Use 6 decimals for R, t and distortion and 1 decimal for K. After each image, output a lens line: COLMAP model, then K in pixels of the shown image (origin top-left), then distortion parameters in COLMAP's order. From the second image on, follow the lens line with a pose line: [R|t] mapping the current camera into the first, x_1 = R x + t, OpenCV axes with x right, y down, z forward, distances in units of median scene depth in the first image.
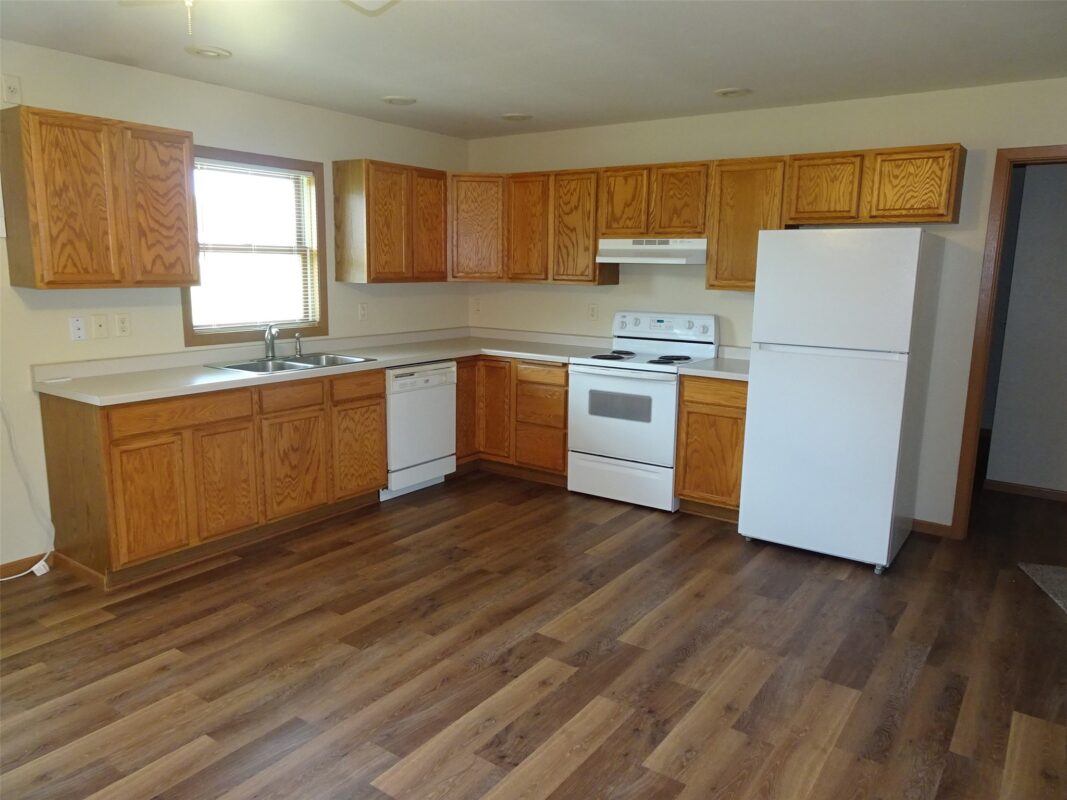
lens RADIAL K [[760.0, 0, 533.5], [0, 760.0, 400.0], [0, 0, 1]] dist [0.002998, 0.007093]
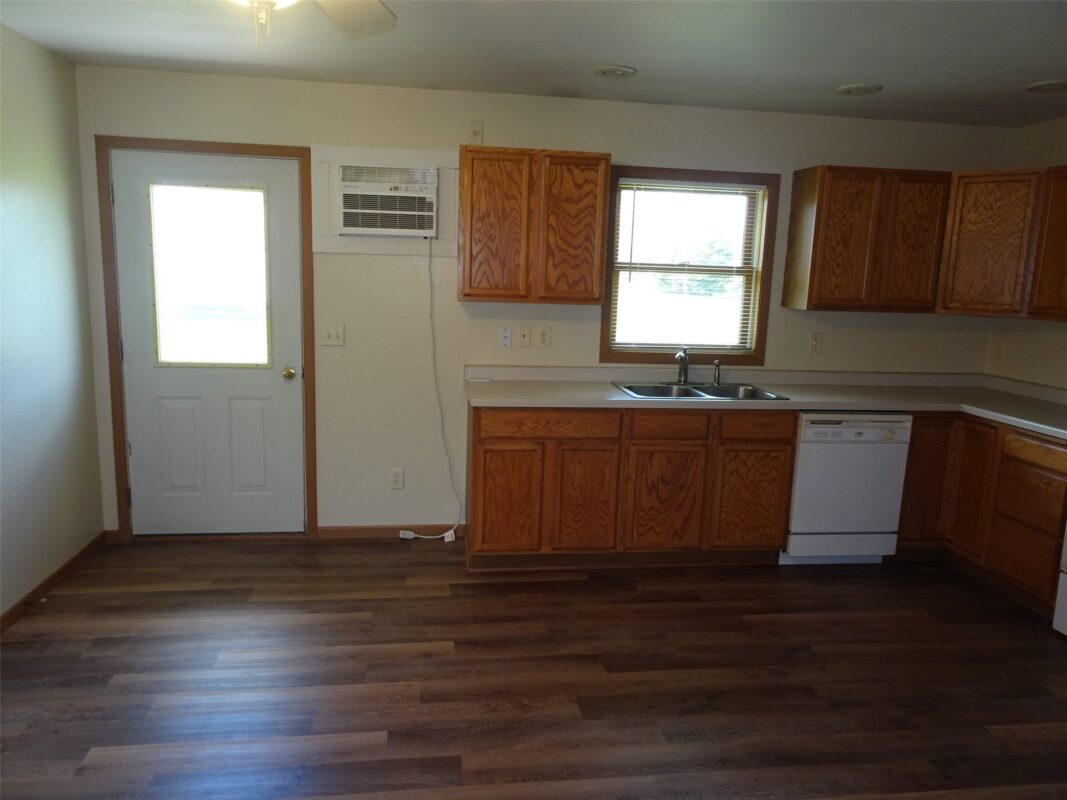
lens RADIAL K [[760.0, 0, 533.5], [0, 760.0, 400.0], [0, 0, 1]] dist [0.002998, 0.007093]
pose [[0.687875, 0.131291, -0.713856, 0.218403], [-0.152570, 0.987685, 0.034636, -0.040676], [0.709613, 0.085088, 0.699435, 0.214422]]
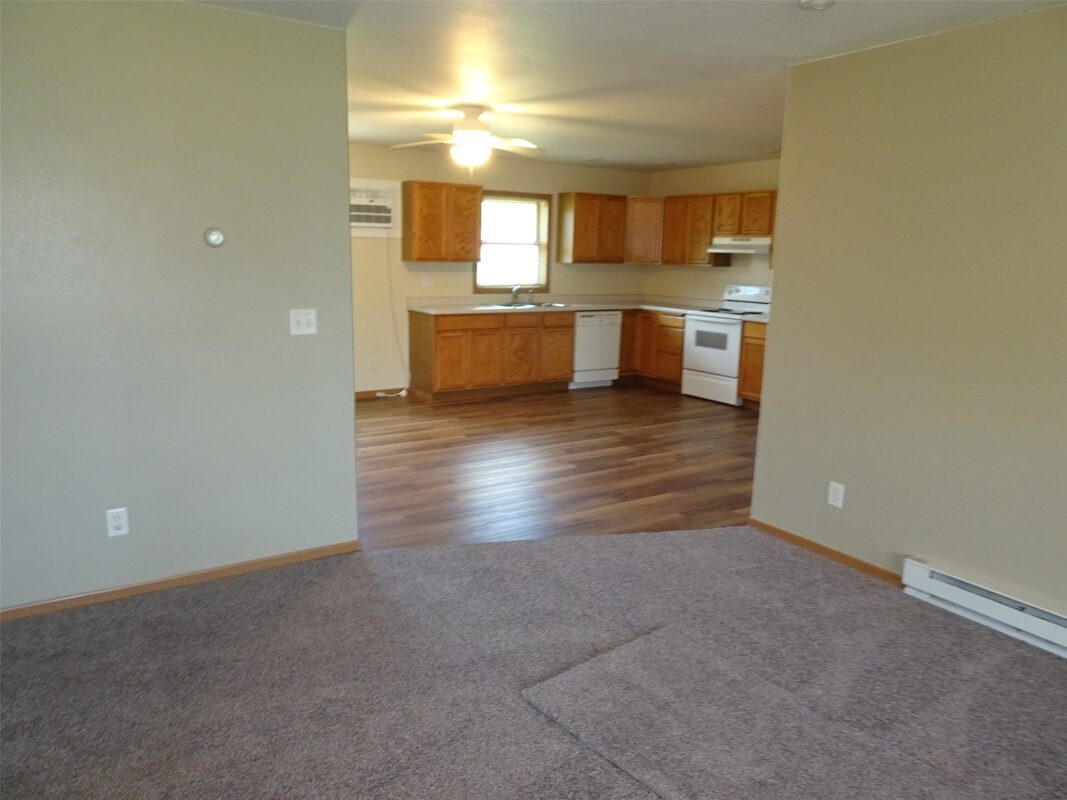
lens RADIAL K [[760.0, 0, 533.5], [0, 760.0, 400.0], [0, 0, 1]] dist [0.002998, 0.007093]
pose [[0.930413, 0.077412, -0.358243, 0.388754], [-0.073766, 0.996990, 0.023856, 0.137879], [0.359012, 0.004230, 0.933323, -0.728741]]
